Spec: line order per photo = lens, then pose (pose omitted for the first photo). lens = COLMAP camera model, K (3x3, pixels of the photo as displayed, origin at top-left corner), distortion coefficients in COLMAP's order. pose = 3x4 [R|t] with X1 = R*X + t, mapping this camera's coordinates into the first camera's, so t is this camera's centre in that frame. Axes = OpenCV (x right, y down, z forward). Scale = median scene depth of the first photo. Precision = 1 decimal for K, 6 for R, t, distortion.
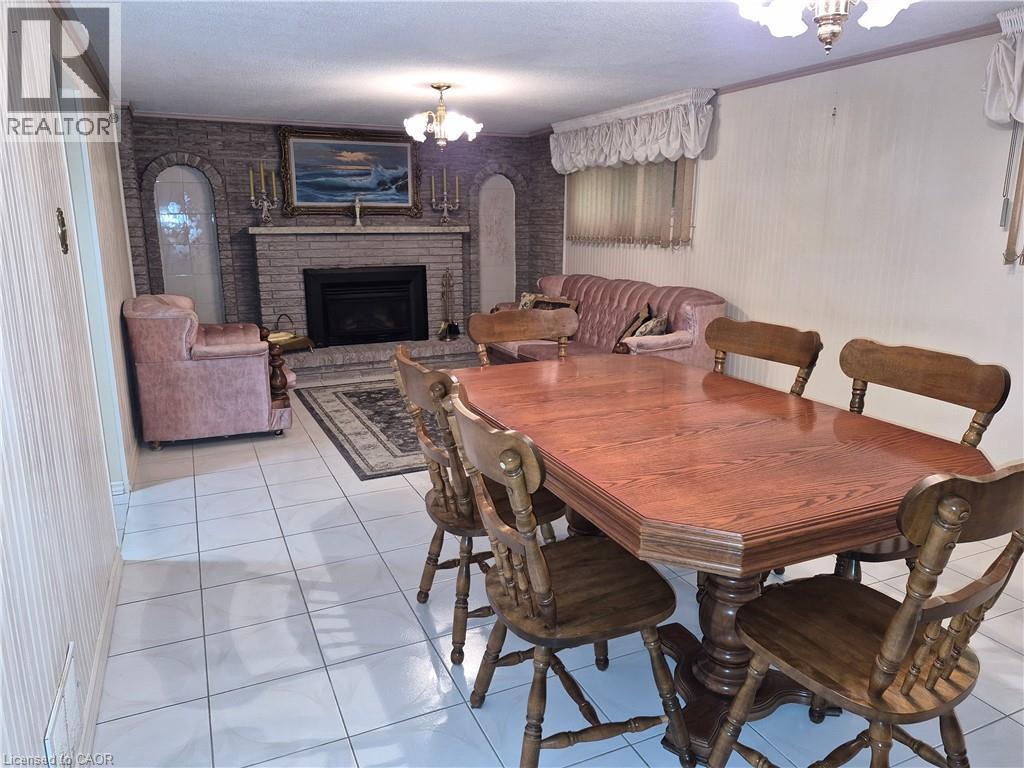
lens RADIAL K [[709.2, 0, 515.4], [0, 709.2, 379.8], [0, 0, 1]] dist [0.039288, -0.024373]
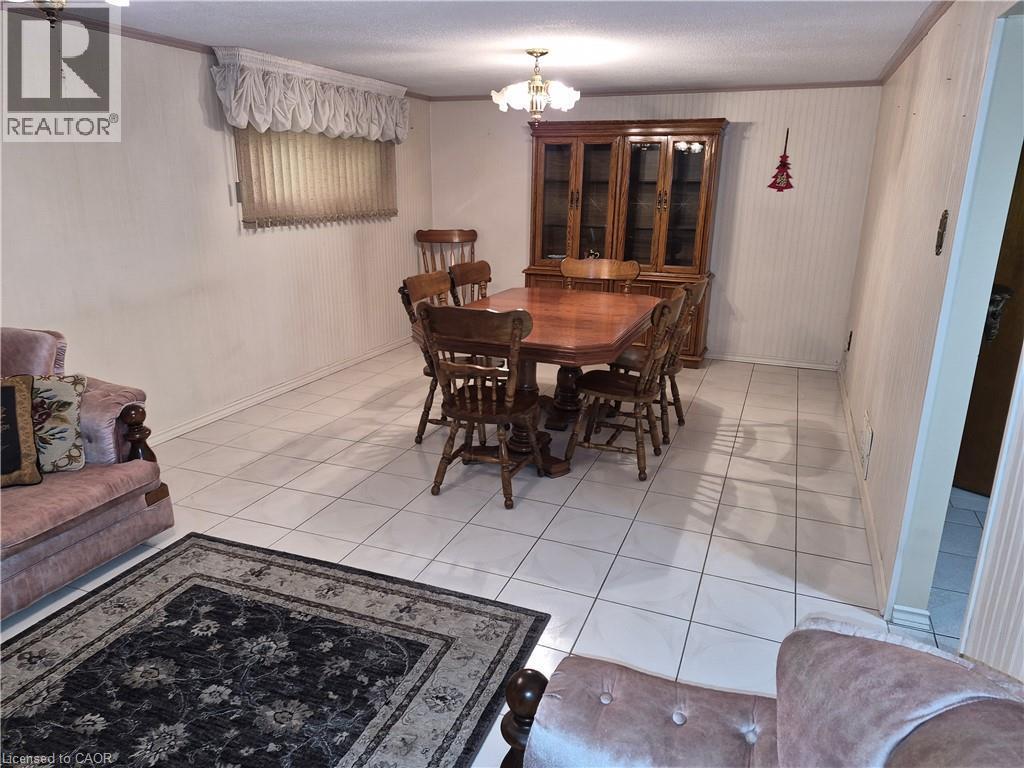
lens RADIAL K [[709.2, 0, 512.4], [0, 709.2, 392.5], [0, 0, 1]] dist [0.039288, -0.024373]
pose [[-0.697397, -0.211242, 0.684846, -0.377196], [0.148910, 0.892011, 0.426781, -0.207823], [-0.701044, 0.399616, -0.590630, 0.837259]]
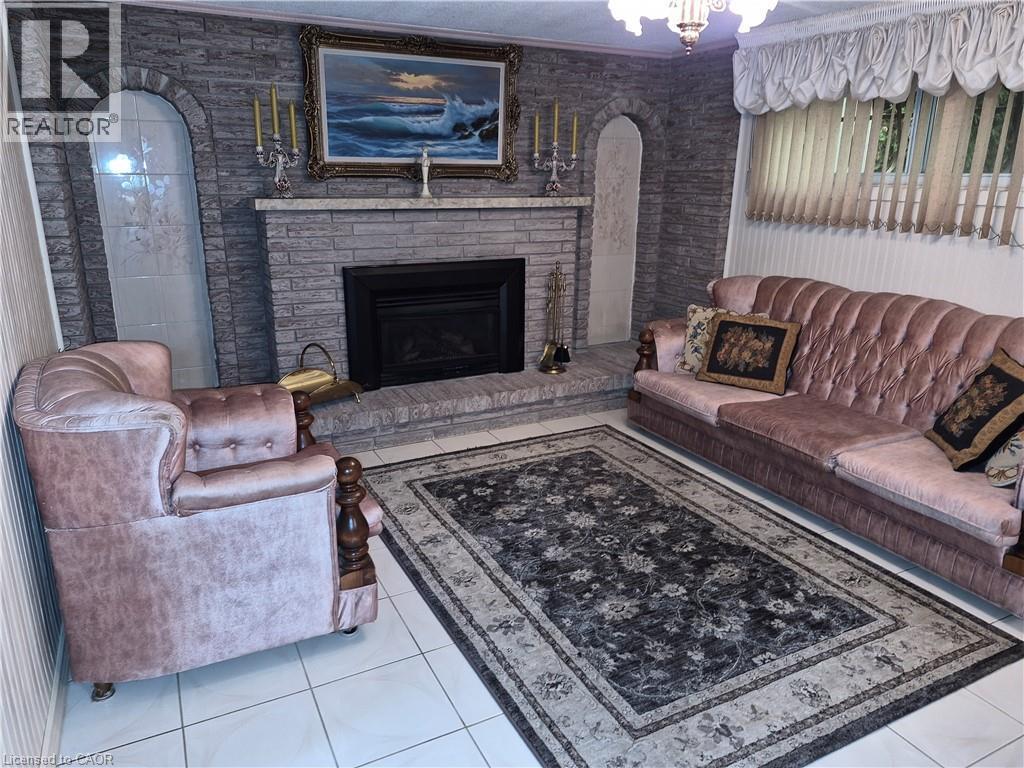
lens RADIAL K [[709.2, 0, 506.8], [0, 709.2, 382.9], [0, 0, 1]] dist [0.039288, -0.024373]
pose [[0.999374, 0.000145, 0.035379, -0.182087], [-0.002452, 0.997872, 0.065157, -0.098890], [-0.035294, -0.065203, 0.997248, 0.384962]]
